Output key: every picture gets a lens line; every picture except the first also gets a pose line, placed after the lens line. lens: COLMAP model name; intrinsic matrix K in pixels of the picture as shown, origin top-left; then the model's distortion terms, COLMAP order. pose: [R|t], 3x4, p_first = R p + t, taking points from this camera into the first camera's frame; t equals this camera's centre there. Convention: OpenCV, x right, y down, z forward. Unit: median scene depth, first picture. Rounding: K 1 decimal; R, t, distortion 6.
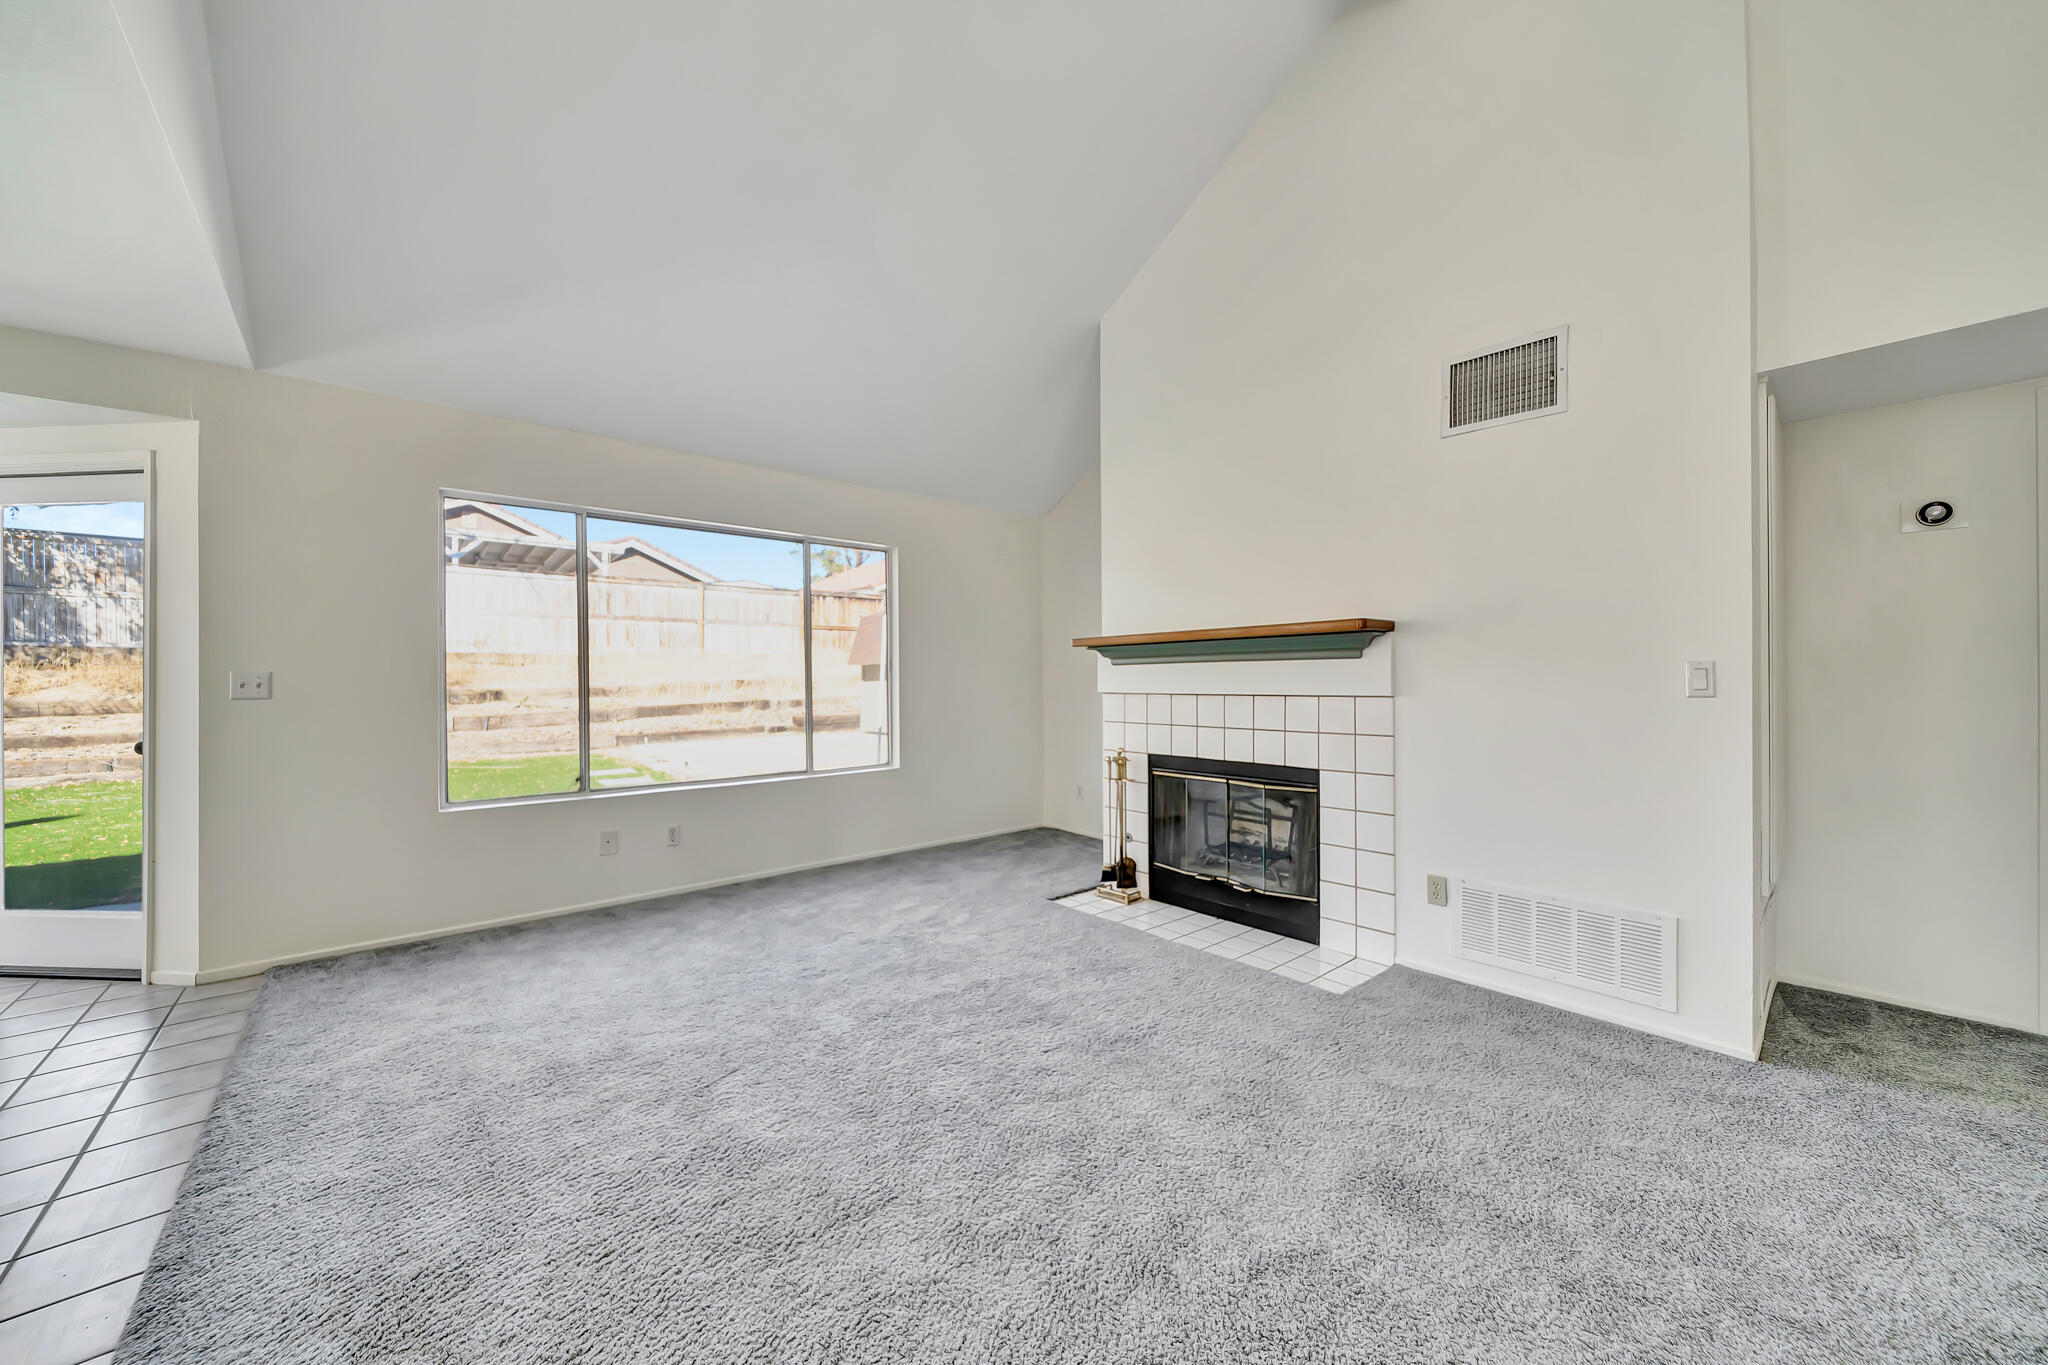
lens RADIAL K [[725.8, 0, 1045.9], [0, 725.8, 686.8], [0, 0, 1]] dist [-0.002650, -0.000528]
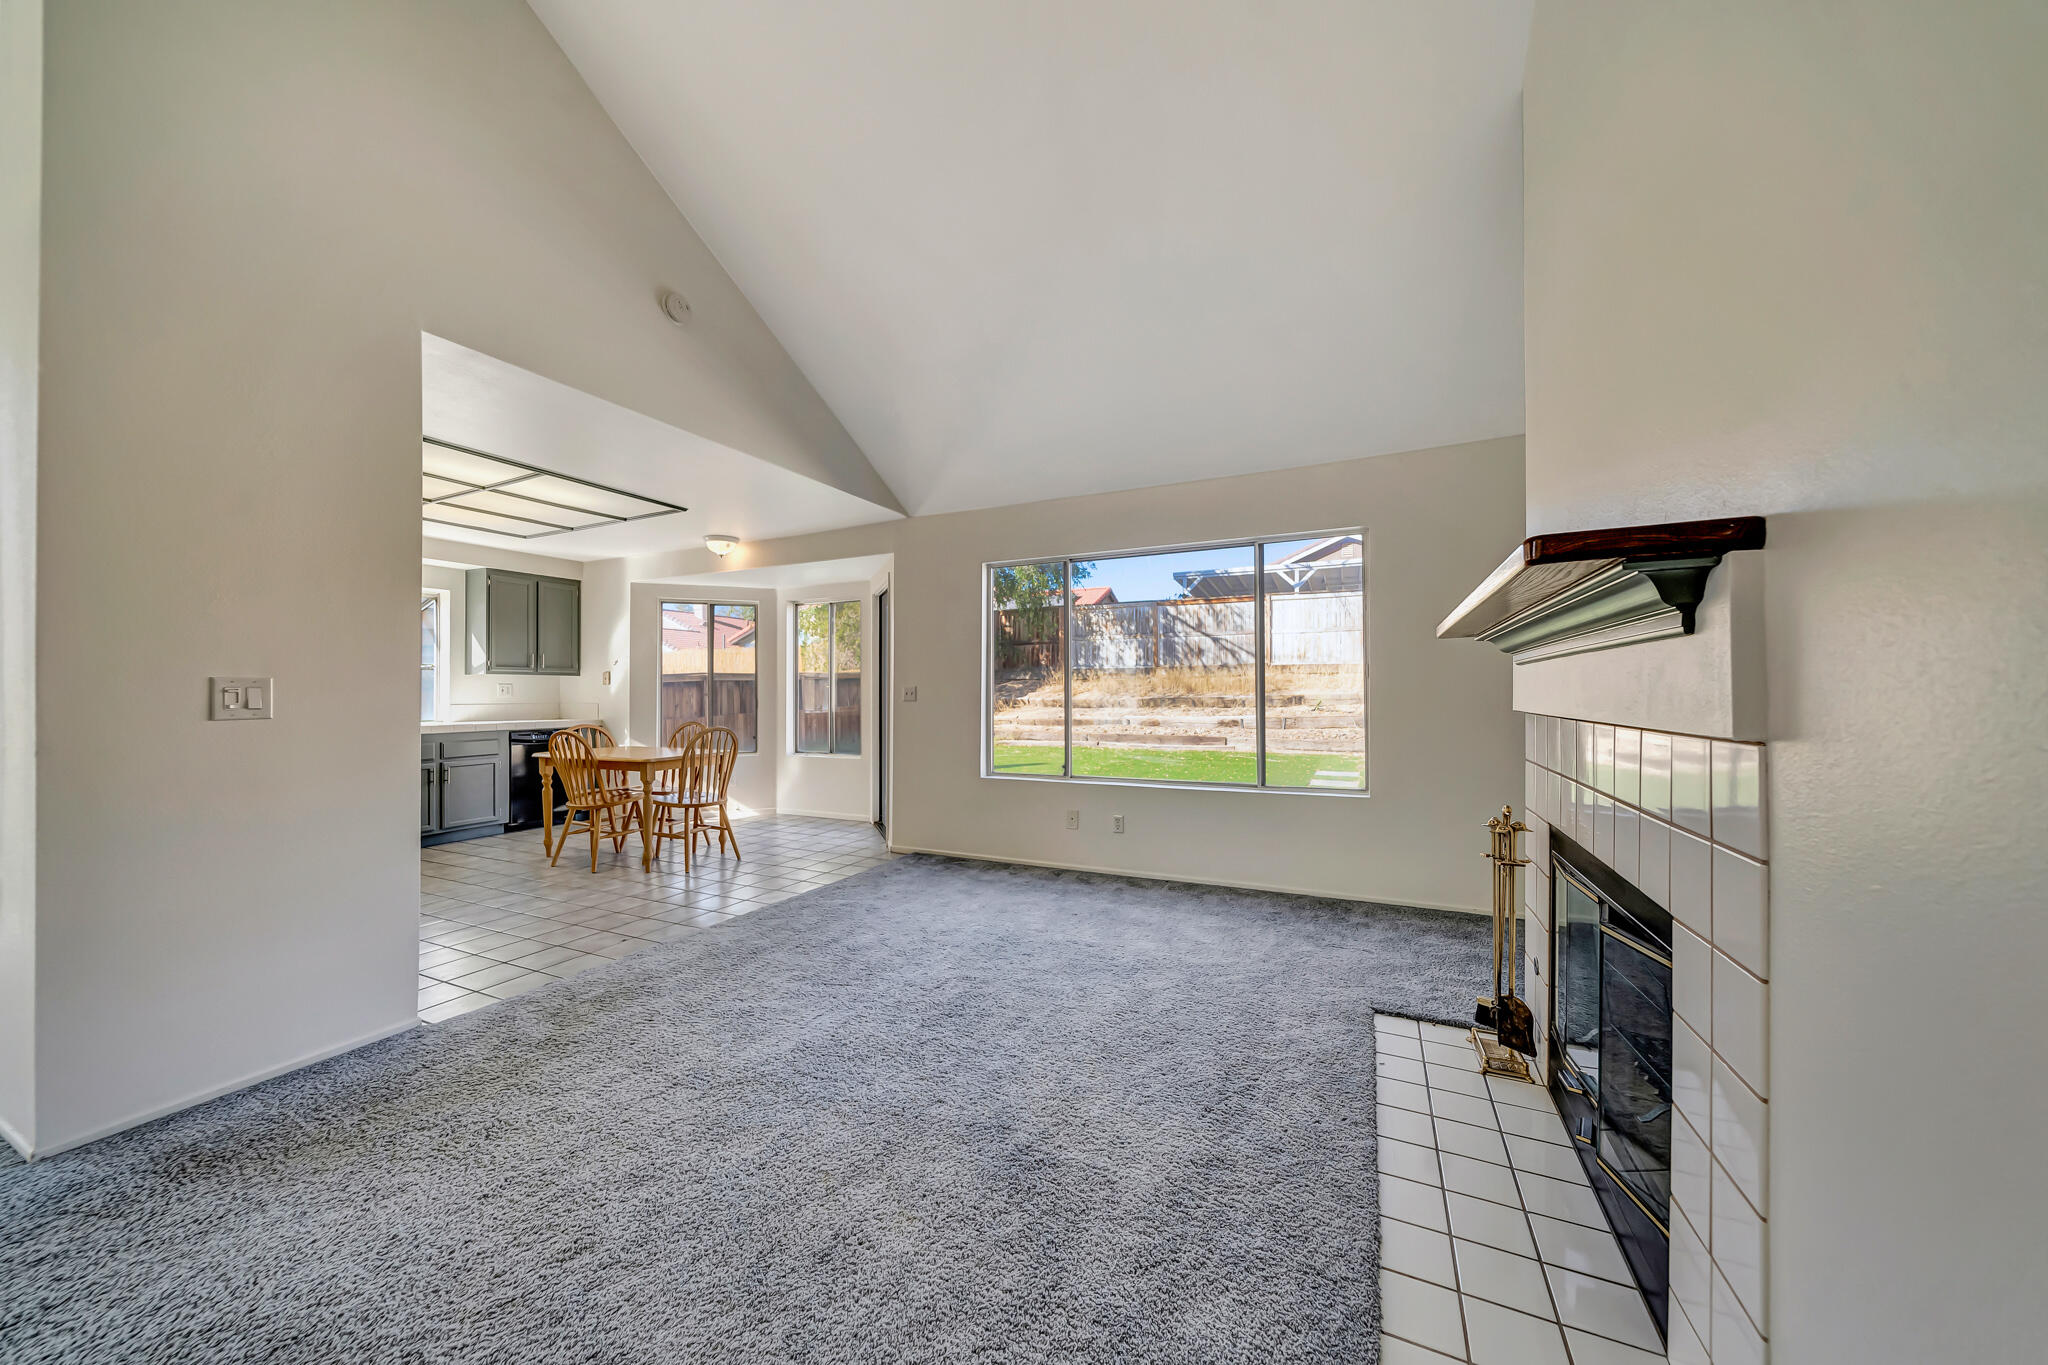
lens RADIAL K [[725.8, 0, 1038.1], [0, 725.8, 690.0], [0, 0, 1]] dist [-0.002650, -0.000528]
pose [[0.387608, 0.001451, -0.921823, 0.527398], [-0.004429, 0.999990, -0.000288, -0.007498], [0.921814, 0.004195, 0.387610, 0.455846]]
